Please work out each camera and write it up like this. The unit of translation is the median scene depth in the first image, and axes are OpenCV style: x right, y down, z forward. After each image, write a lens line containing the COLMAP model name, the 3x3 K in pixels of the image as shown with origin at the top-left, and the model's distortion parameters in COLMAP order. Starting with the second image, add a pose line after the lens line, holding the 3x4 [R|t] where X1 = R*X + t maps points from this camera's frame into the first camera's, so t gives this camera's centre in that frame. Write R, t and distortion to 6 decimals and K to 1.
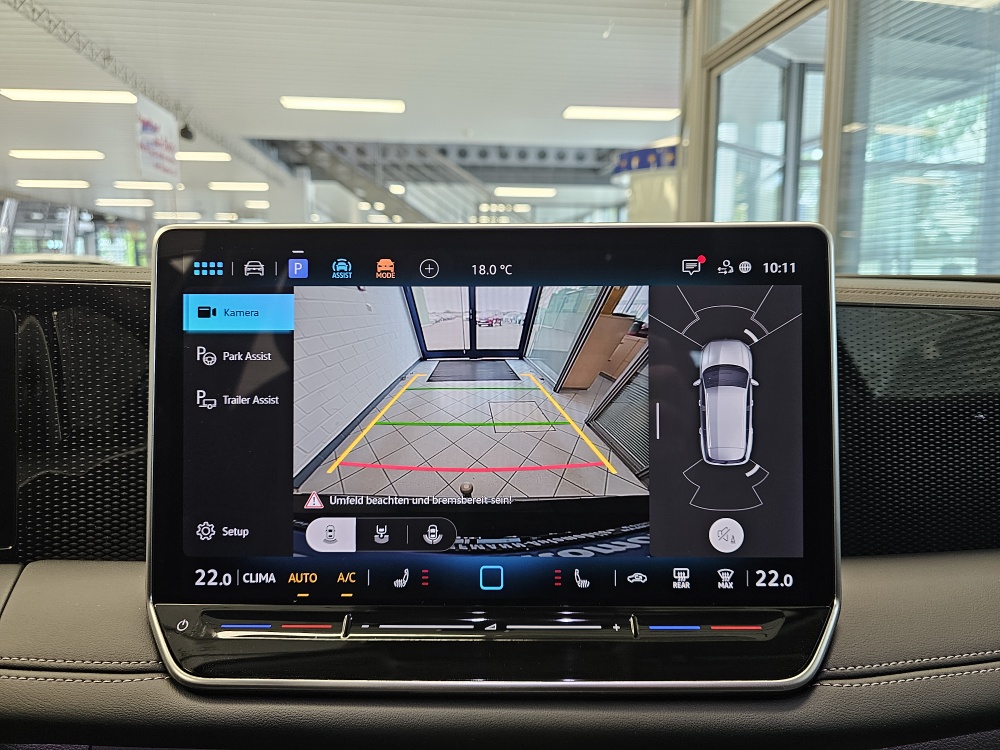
lens RADIAL K [[687.3, 0, 503.2], [0, 687.3, 356.5], [0, 0, 1]] dist [0.028729, -0.036770]
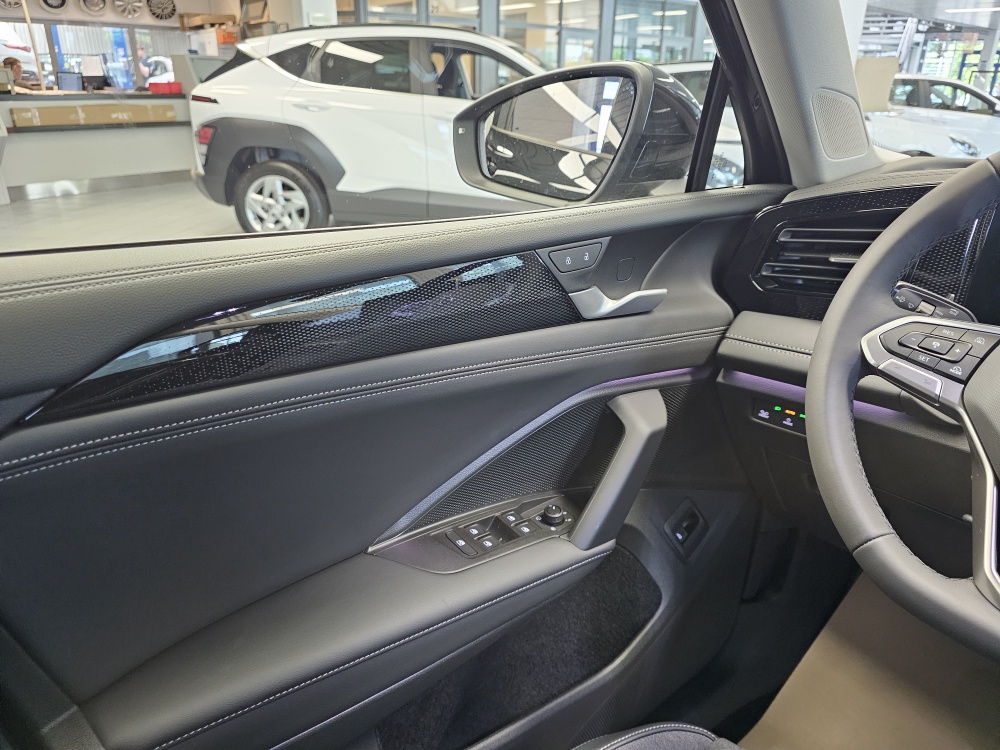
lens RADIAL K [[687.3, 0, 503.2], [0, 687.3, 356.5], [0, 0, 1]] dist [0.028729, -0.036770]
pose [[0.525947, 0.325820, -0.785634, -0.145773], [-0.119666, 0.942873, 0.310919, -0.014741], [0.842057, -0.069513, 0.534891, -0.224448]]
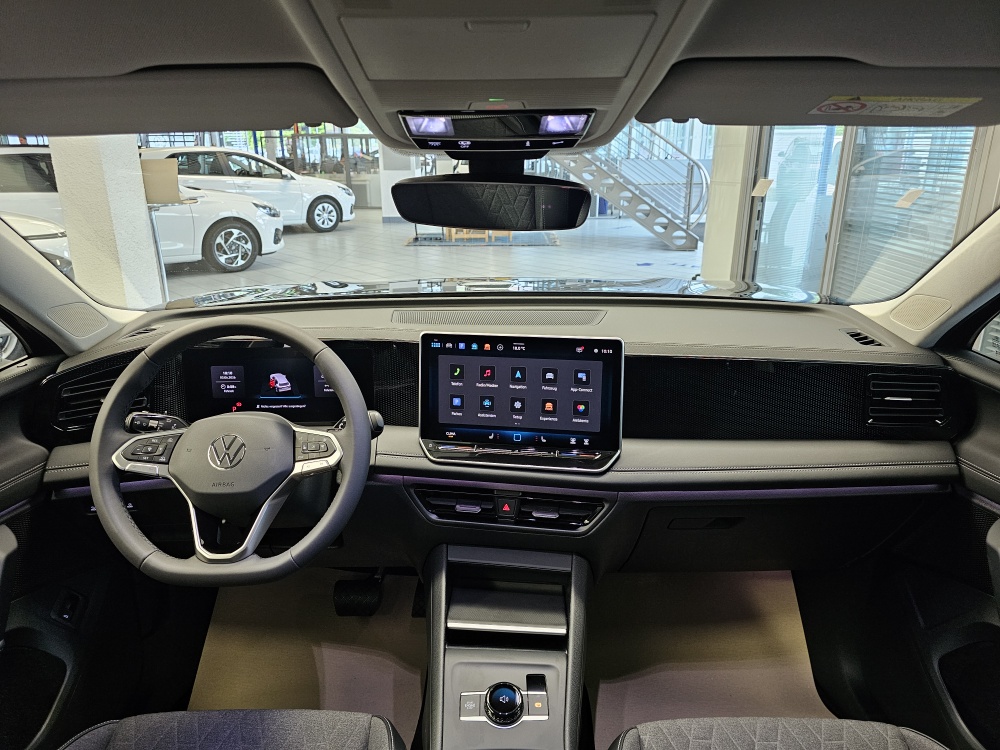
lens RADIAL K [[669.6, 0, 489.1], [0, 669.6, 354.7], [0, 0, 1]] dist [0.108515, -0.117511]
pose [[0.987385, 0.038183, -0.153663, 0.060506], [-0.008986, 0.982437, 0.186381, -0.124554], [0.158080, -0.182649, 0.970387, -0.386440]]
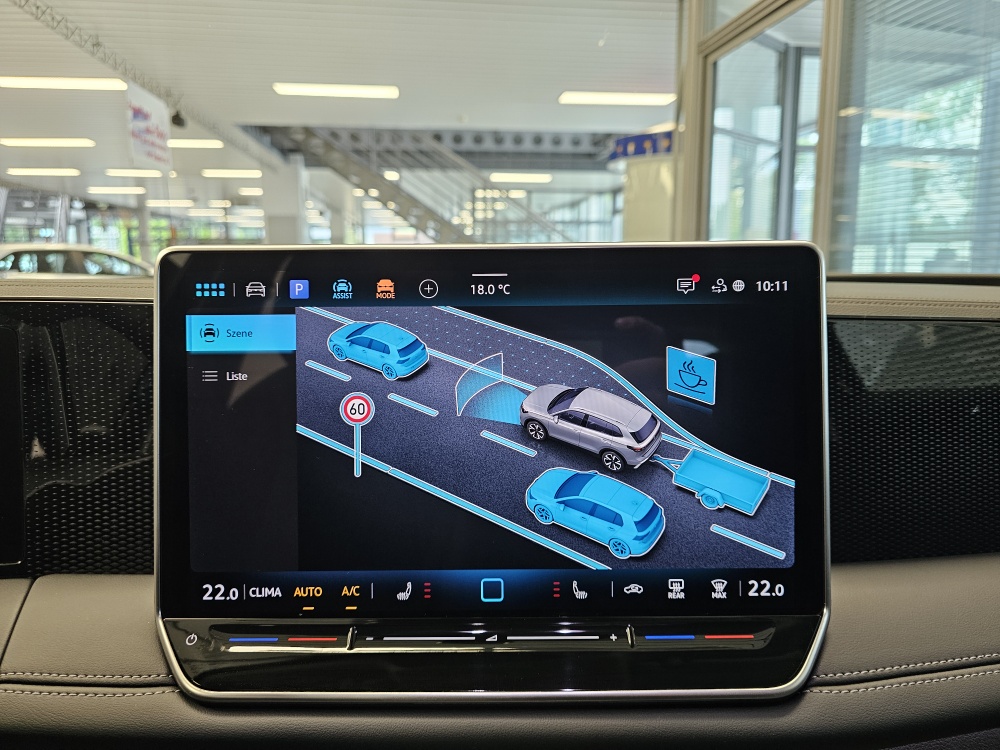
lens RADIAL K [[686.6, 0, 505.1], [0, 686.6, 360.1], [0, 0, 1]] dist [0.030053, -0.037367]
pose [[0.999948, -0.006794, 0.007663, -0.000536], [0.006594, 0.999645, 0.025812, -0.008566], [-0.007835, -0.025760, 0.999637, -0.003244]]
